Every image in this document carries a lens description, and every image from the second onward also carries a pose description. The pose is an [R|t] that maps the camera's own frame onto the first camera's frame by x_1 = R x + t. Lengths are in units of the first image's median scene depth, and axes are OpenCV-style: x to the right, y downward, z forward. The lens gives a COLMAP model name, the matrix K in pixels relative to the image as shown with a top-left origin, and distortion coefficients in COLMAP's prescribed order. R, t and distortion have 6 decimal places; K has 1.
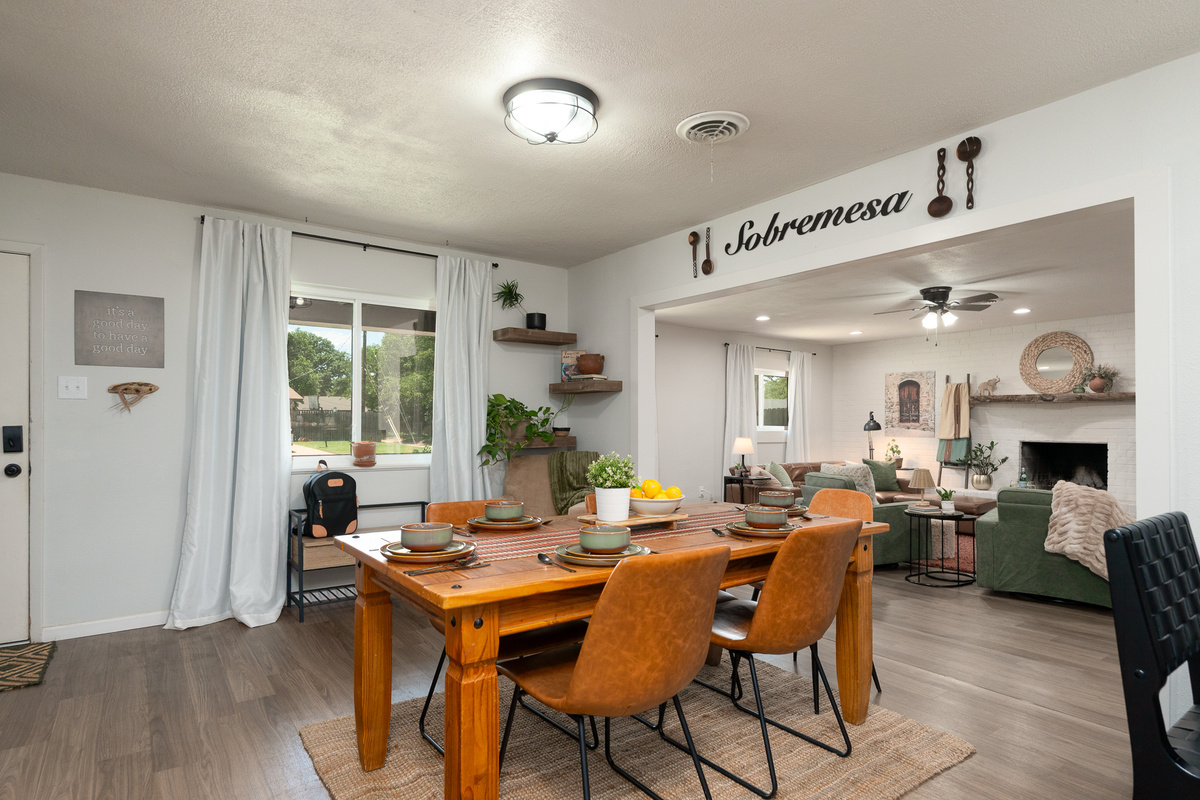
lens RADIAL K [[634.5, 0, 602.1], [0, 634.5, 421.4], [0, 0, 1]] dist [-0.002753, 0.000868]
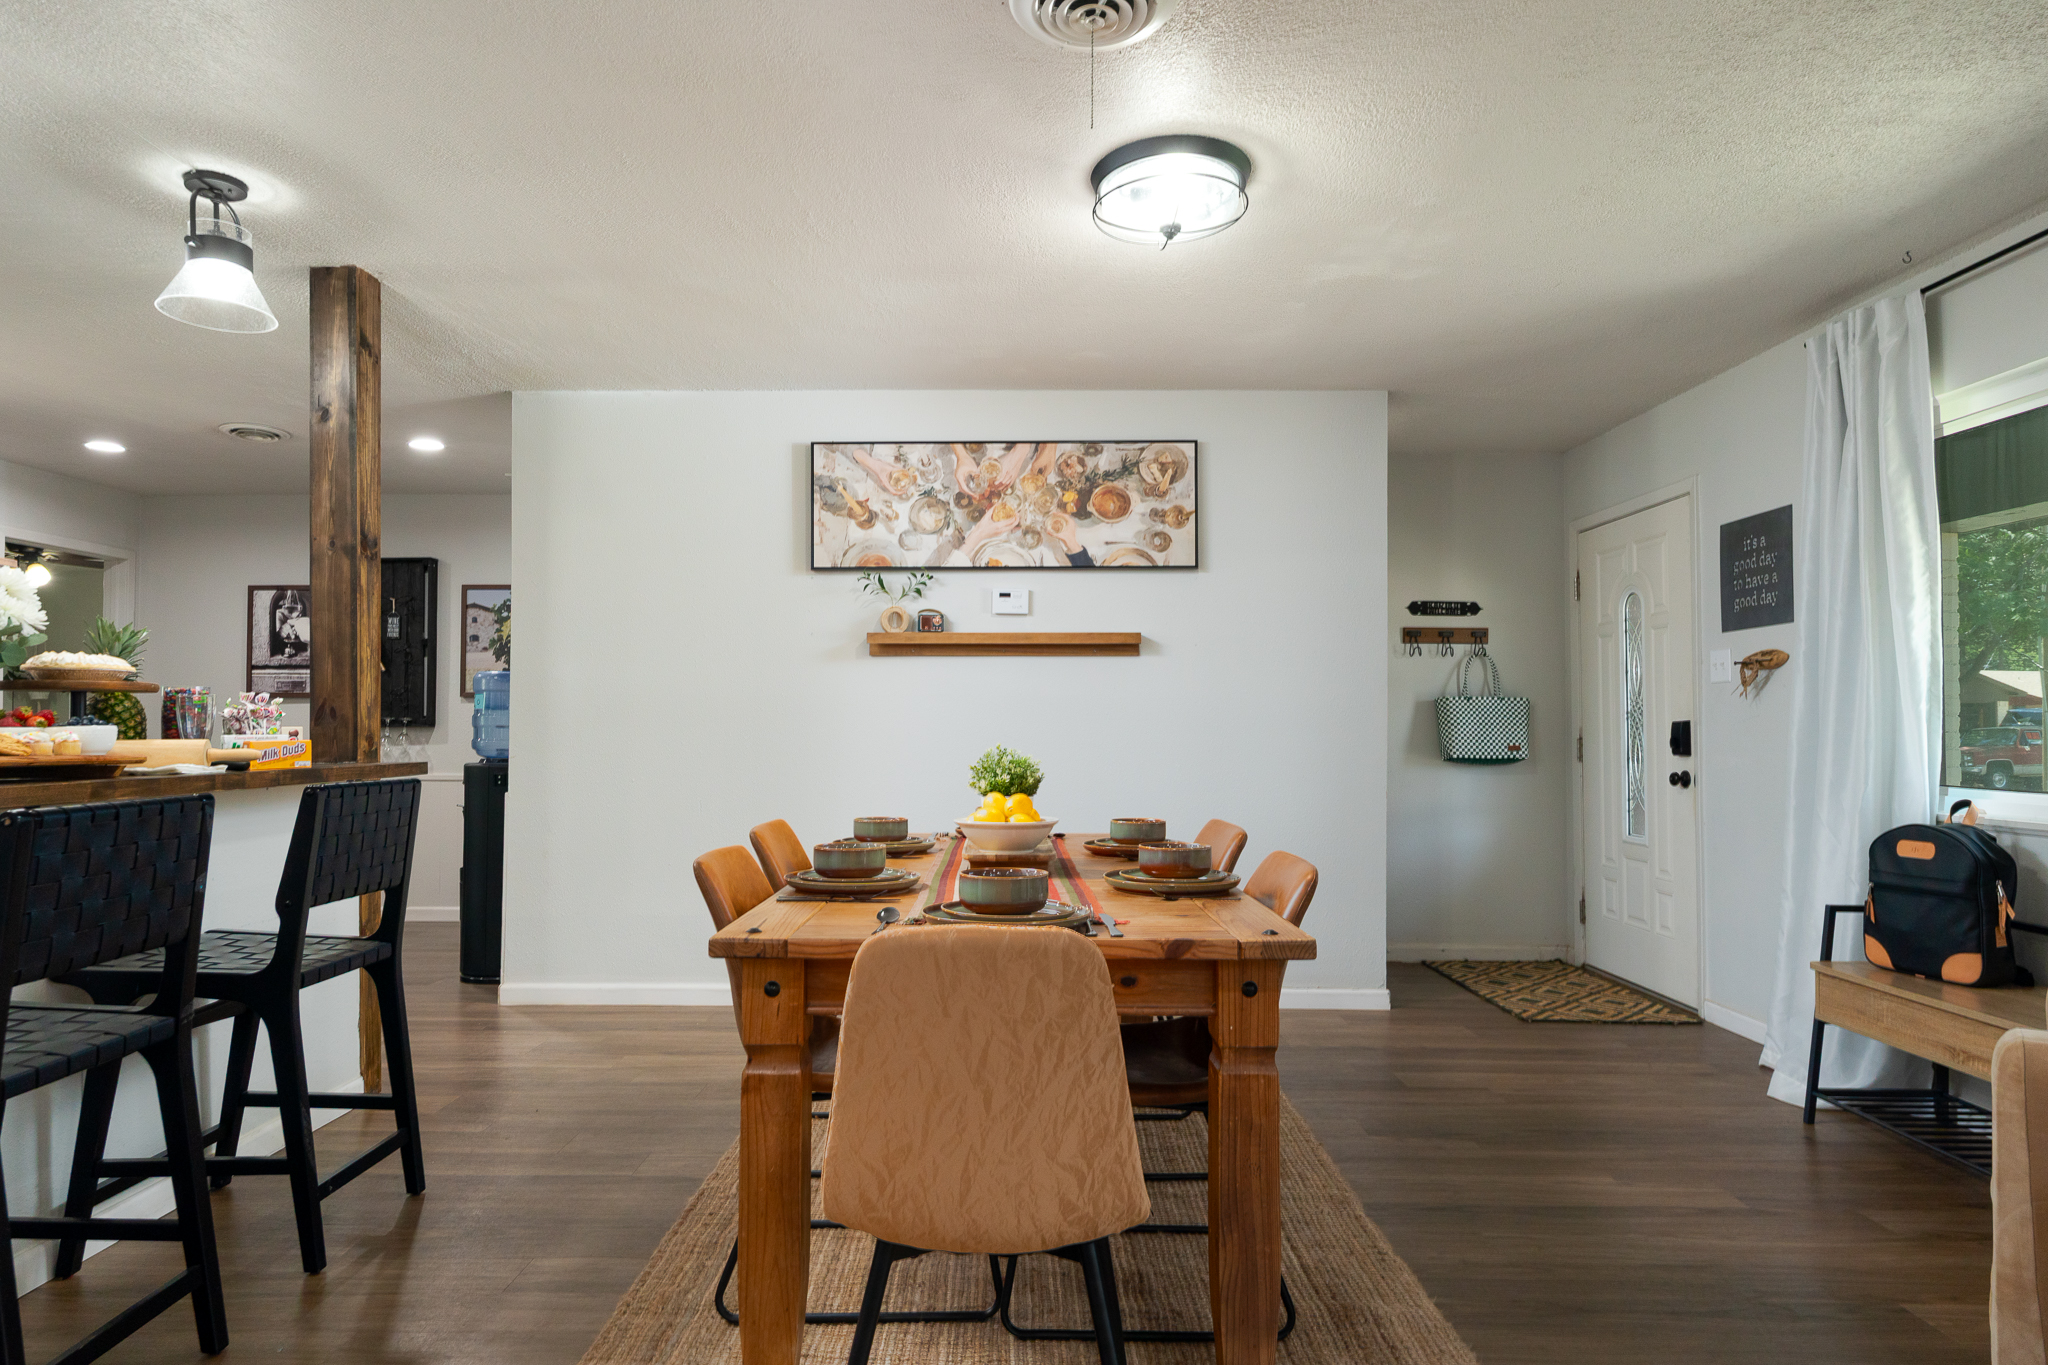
lens RADIAL K [[1177.8, 0, 1000.9], [0, 1177.8, 704.0], [0, 0, 1]] dist [0.006581, -0.004906]
pose [[-0.599637, -0.026720, -0.799826, 0.321259], [-0.006343, 0.999570, -0.028638, 0.015227], [0.800247, -0.012099, -0.599548, 0.539955]]
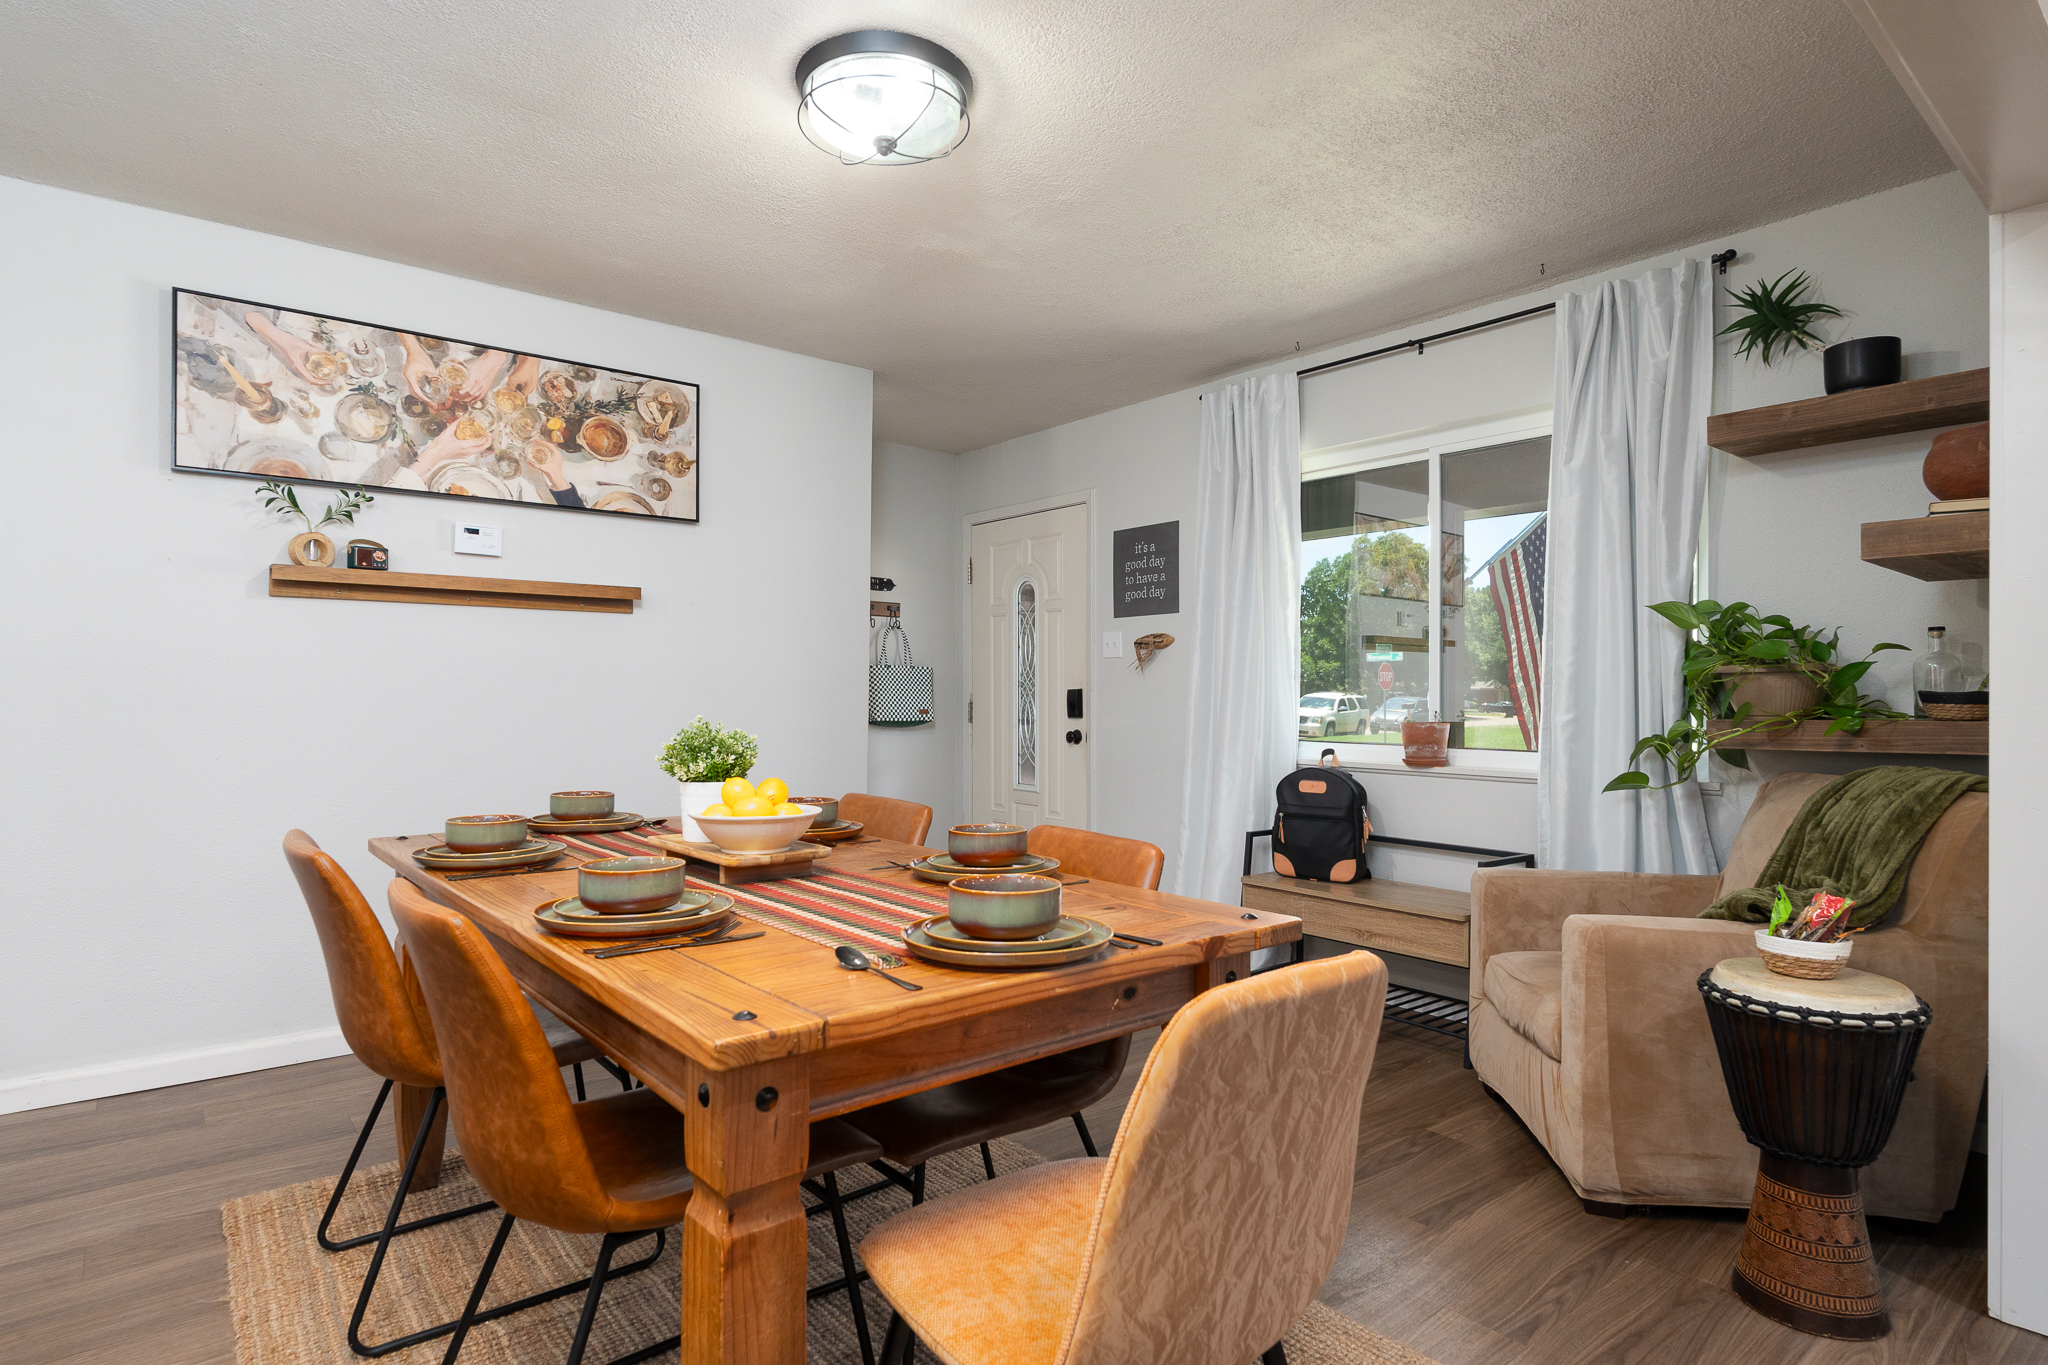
lens RADIAL K [[1082.9, 0, 1018.4], [0, 1082.9, 683.5], [0, 0, 1]] dist [-0.002753, 0.000868]
pose [[0.050875, -0.018020, -0.998542, 0.301761], [-0.004144, 0.999825, -0.018254, 0.013465], [0.998696, 0.005067, 0.050792, 0.373245]]
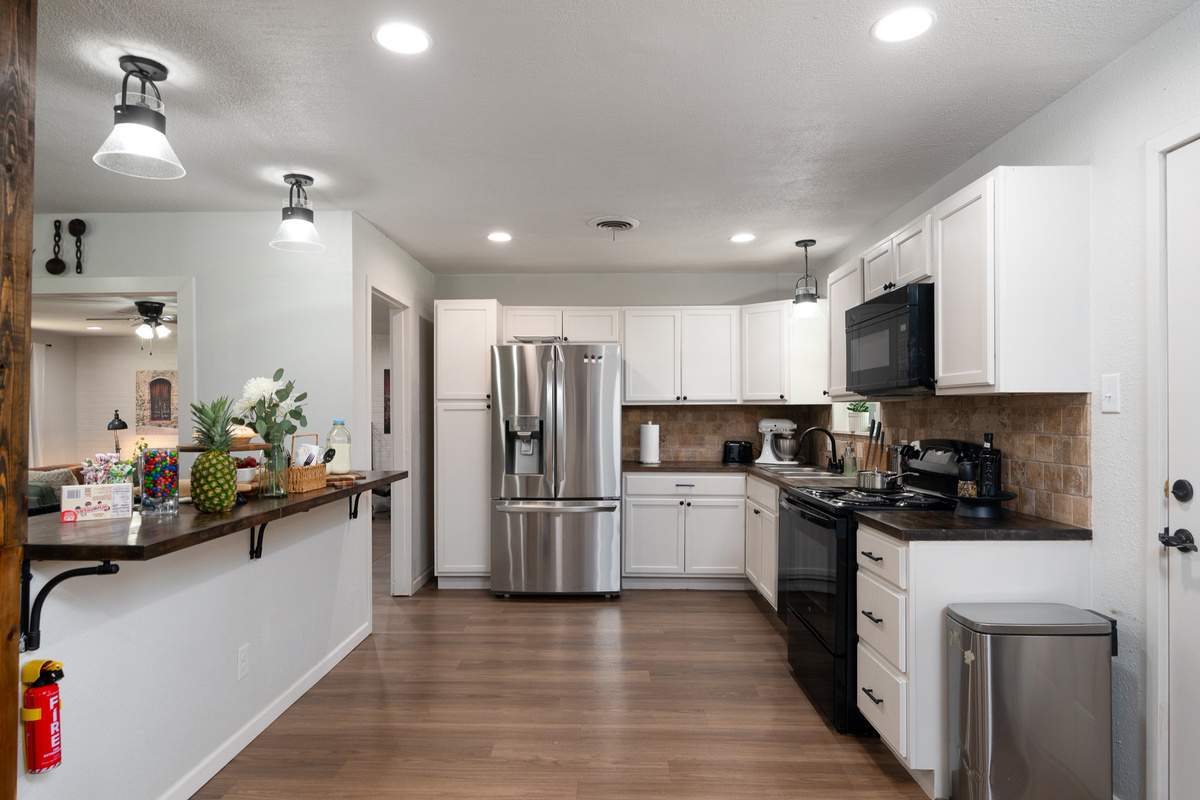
lens RADIAL K [[693.1, 0, 599.8], [0, 693.1, 407.5], [0, 0, 1]] dist [-0.011266, 0.002232]
pose [[0.598809, -0.005959, 0.800869, 0.030943], [0.008279, 0.999965, 0.001250, -0.018506], [-0.800849, 0.005882, 0.598838, -0.278256]]
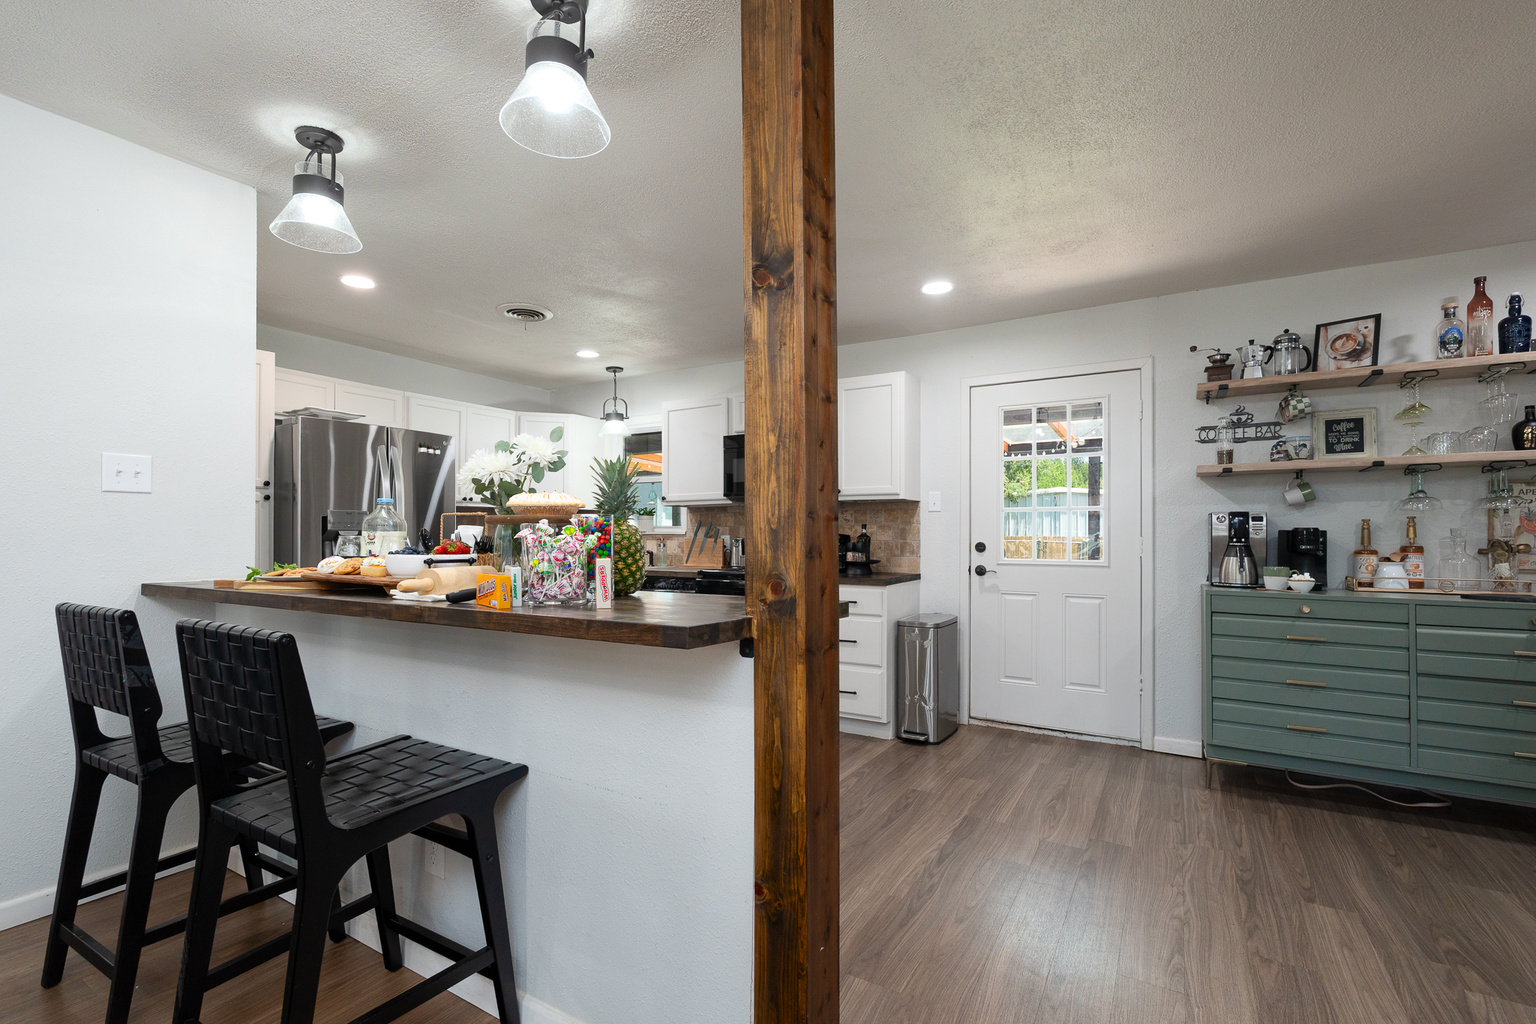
lens RADIAL K [[674.9, 0, 750.5], [0, 674.9, 528.7], [0, 0, 1]] dist [-0.003706, 0.000033]
pose [[-0.385736, -0.003313, 0.922603, -0.067601], [-0.004913, 0.999987, 0.001536, 0.001501], [-0.922596, -0.003940, -0.385747, 0.106154]]
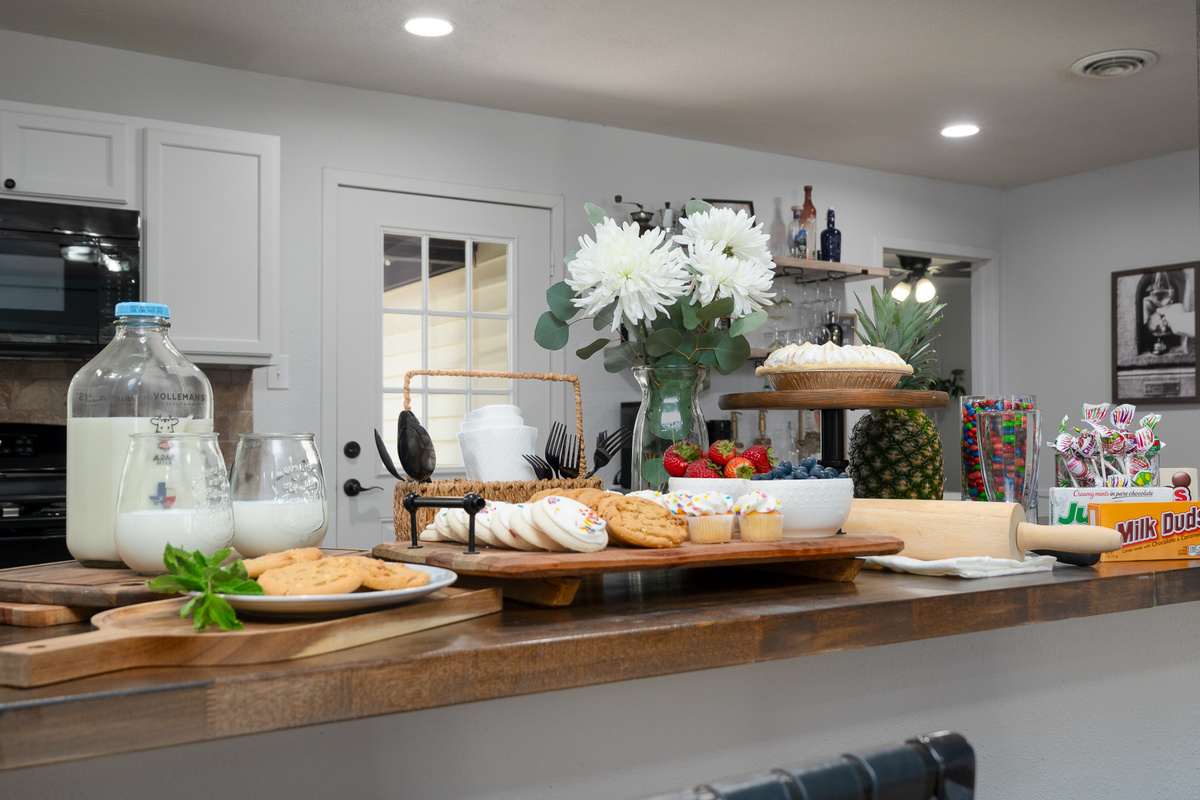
lens RADIAL K [[1130.7, 0, 575.2], [0, 1130.7, 422.8], [0, 0, 1]] dist [-0.012959, 0.000000]
pose [[-0.995847, -0.005492, 0.090882, 0.220245], [-0.006076, 0.999963, -0.006151, 0.005949], [-0.090845, -0.006677, -0.995843, 0.282419]]
